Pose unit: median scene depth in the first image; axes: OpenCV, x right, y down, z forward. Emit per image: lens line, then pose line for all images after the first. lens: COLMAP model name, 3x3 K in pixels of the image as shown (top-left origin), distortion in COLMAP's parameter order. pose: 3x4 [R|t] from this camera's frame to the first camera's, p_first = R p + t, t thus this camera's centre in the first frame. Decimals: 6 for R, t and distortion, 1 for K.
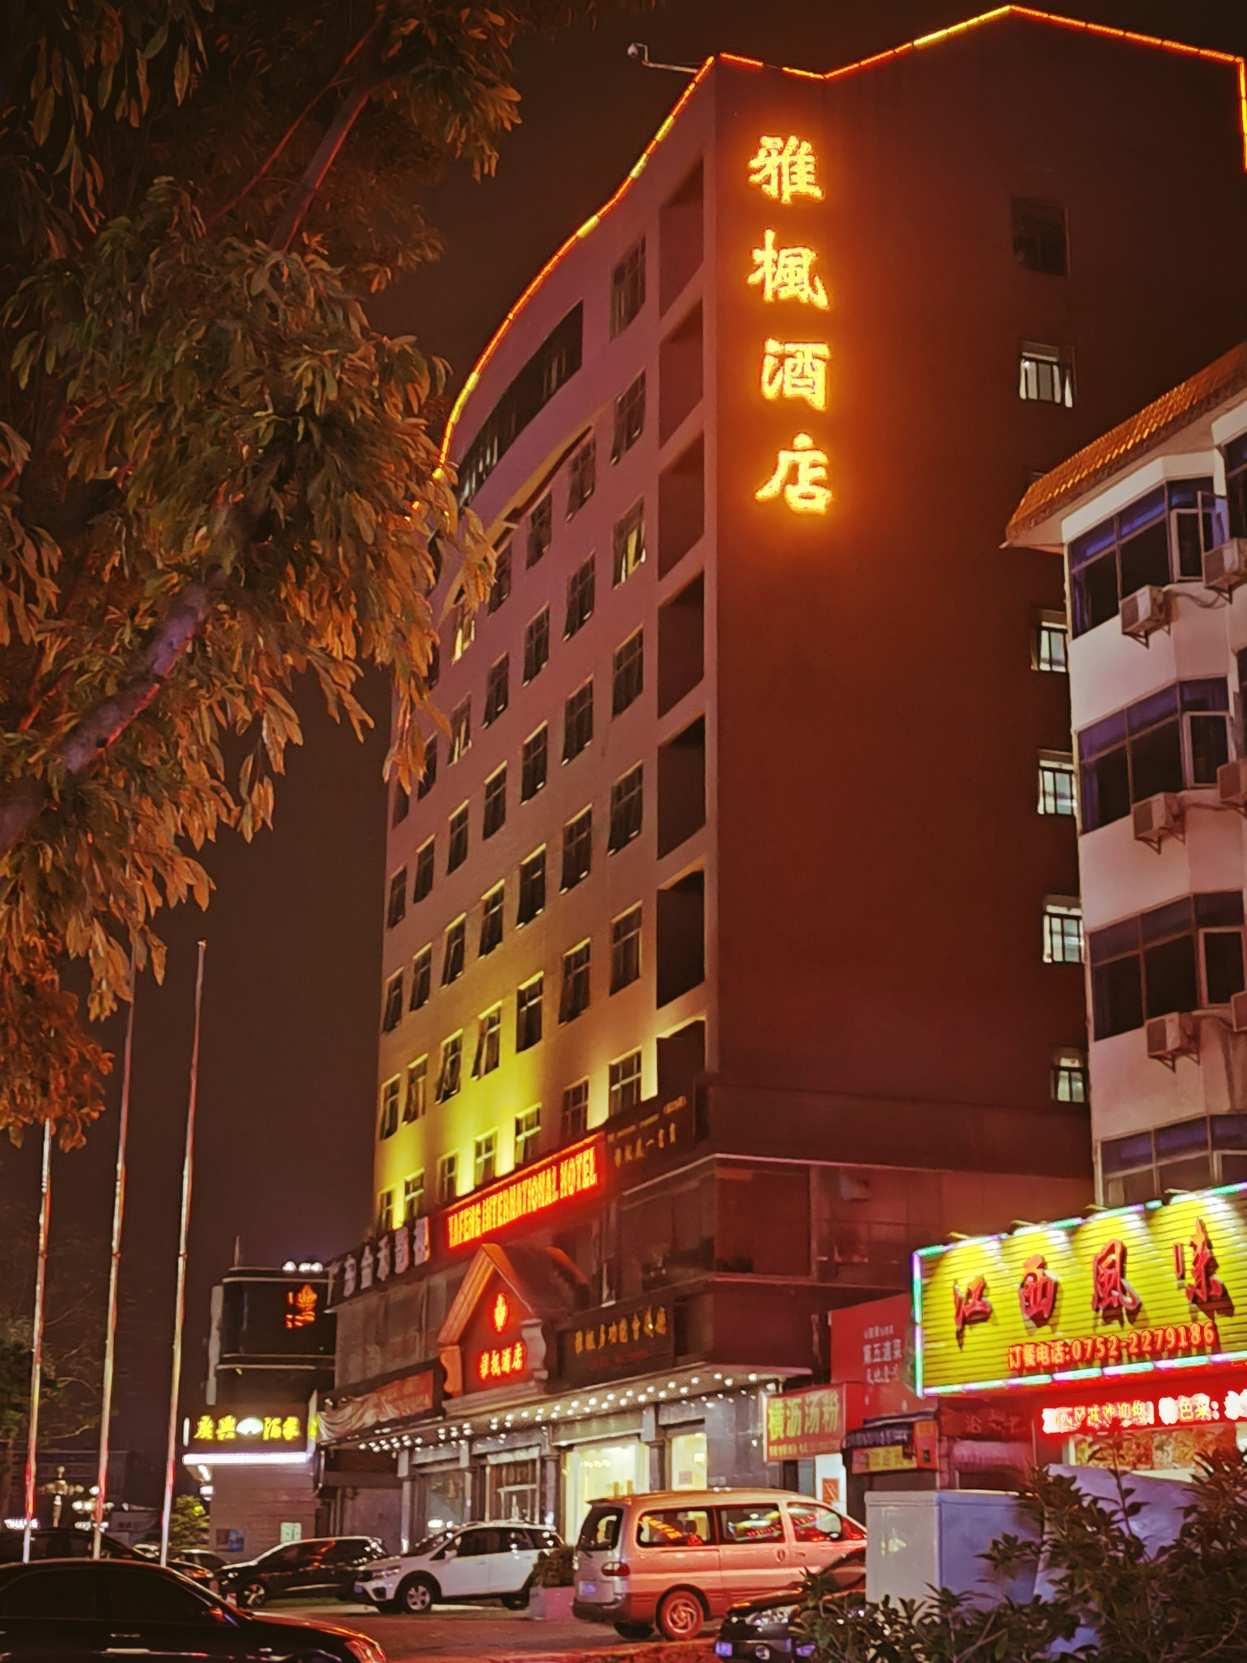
lens RADIAL K [[2400.7, 0, 623.5], [0, 2400.7, 831.5], [0, 0, 1]] dist [0.022119, 0.064016]
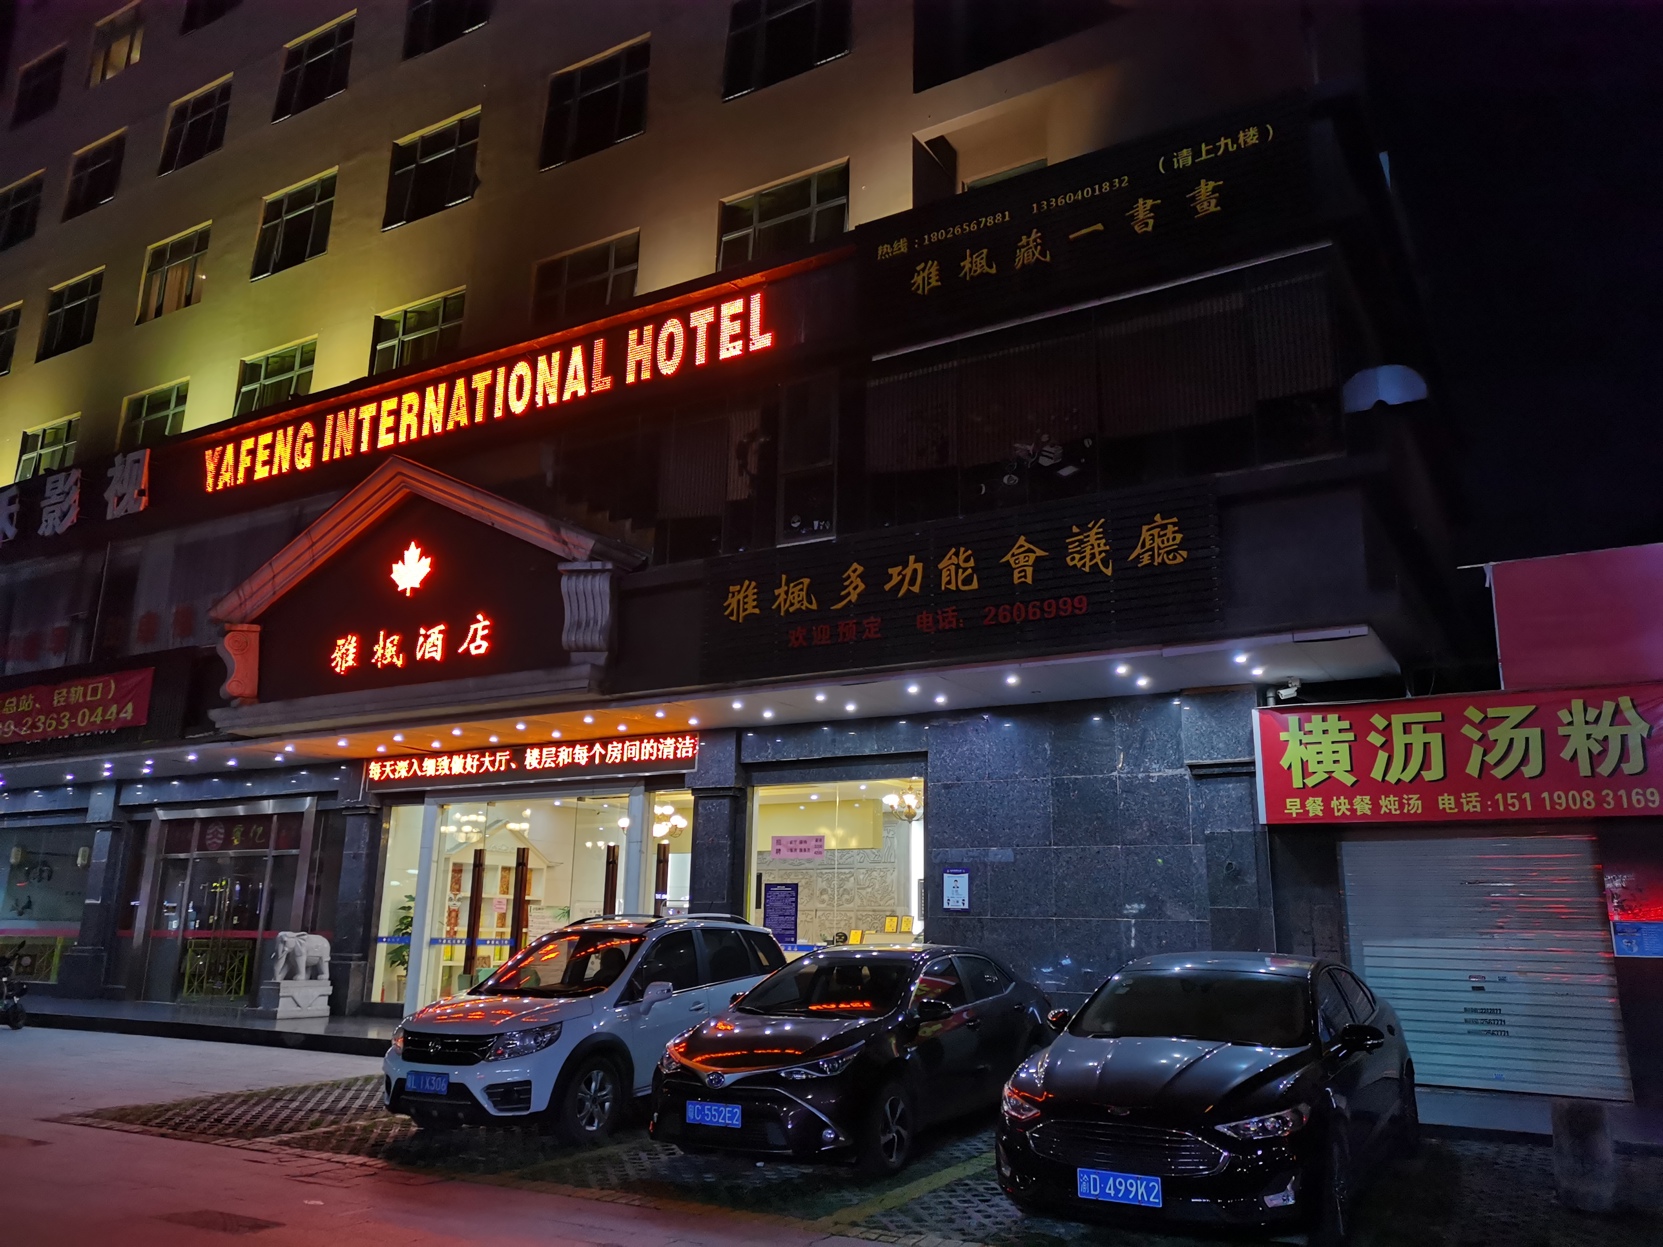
lens RADIAL K [[1272.0, 0, 831.5], [0, 1272.0, 623.5], [0, 0, 1]] dist [0.045013, -0.037715]
pose [[0.773479, 0.160100, 0.613268, -0.155494], [-0.200577, 0.979674, -0.002778, 0.181960], [-0.601247, -0.120858, 0.789870, 0.638746]]
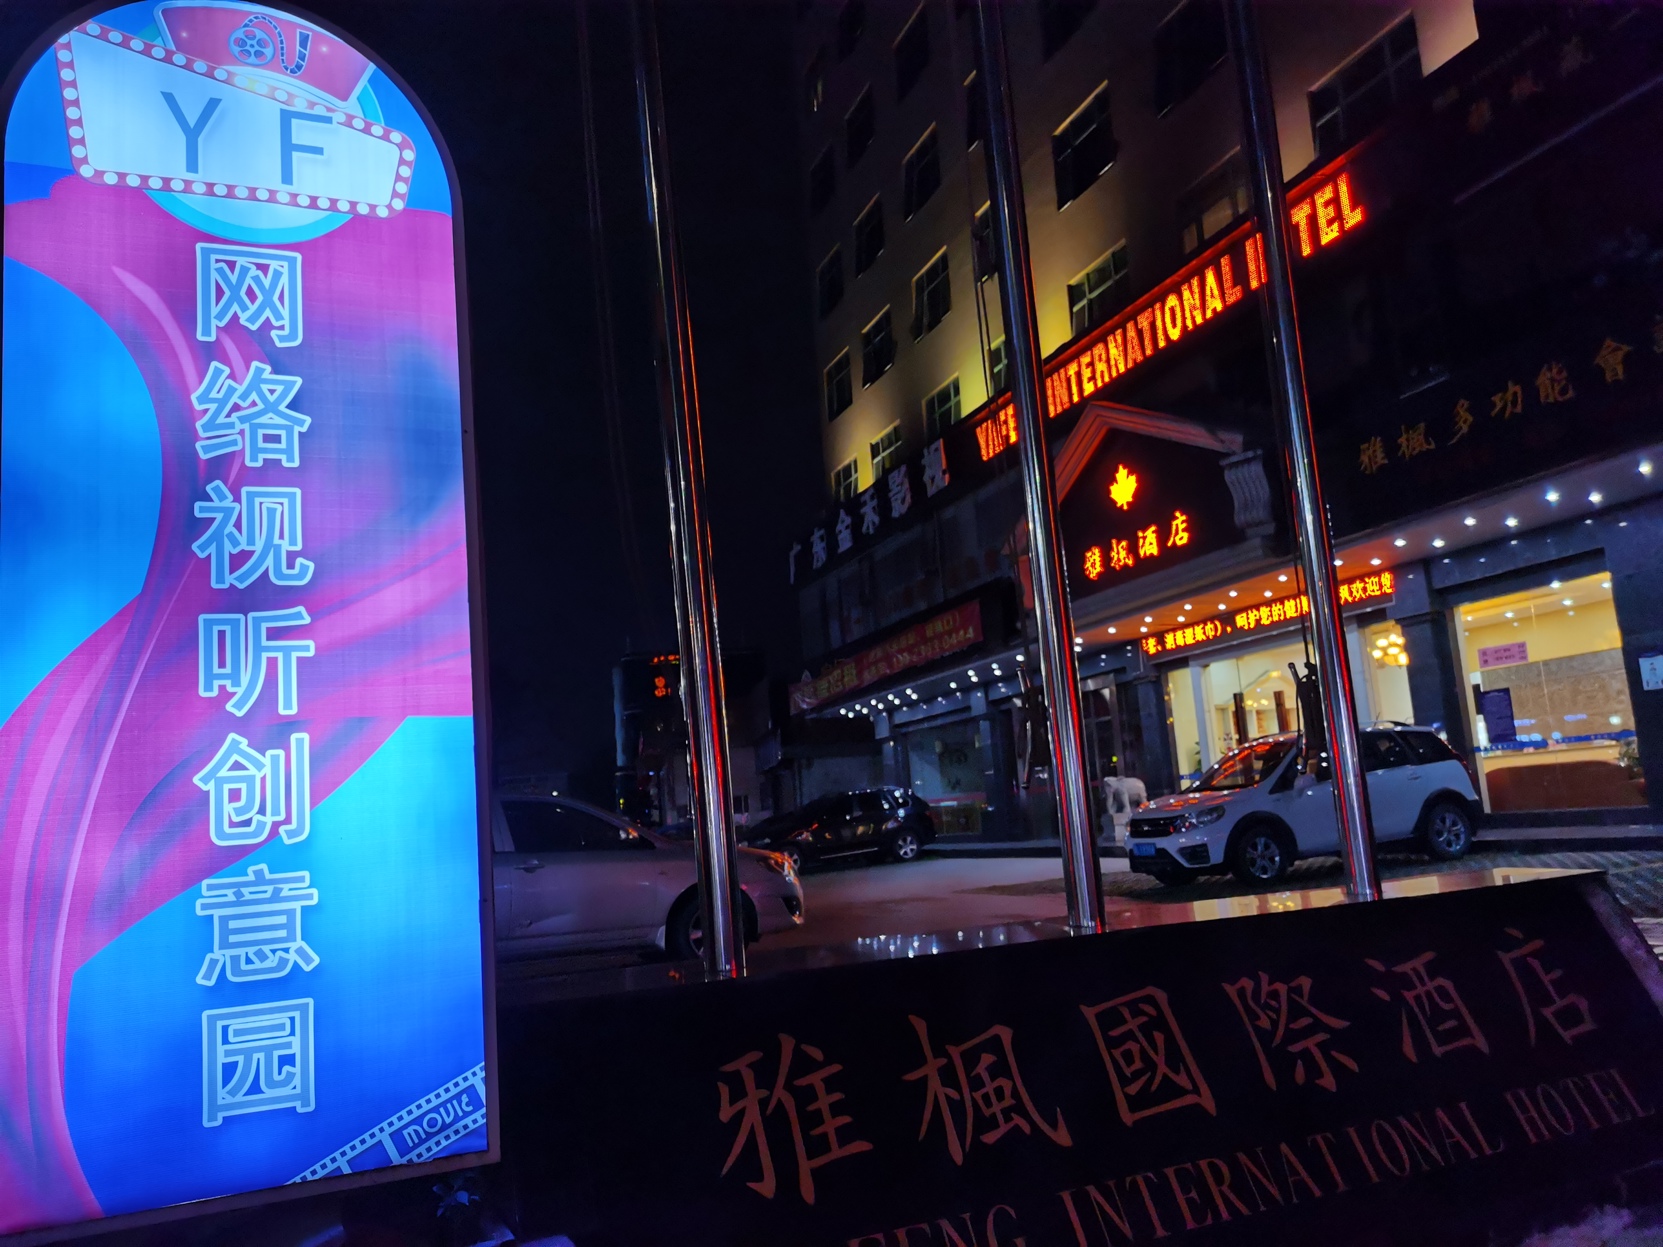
lens RADIAL K [[1272.0, 0, 831.5], [0, 1272.0, 623.5], [0, 0, 1]] dist [0.045013, -0.037715]
pose [[0.996741, -0.076878, 0.024442, -0.147953], [0.072596, 0.986939, 0.143813, 0.167450], [-0.035179, -0.141570, 0.989303, 0.560500]]
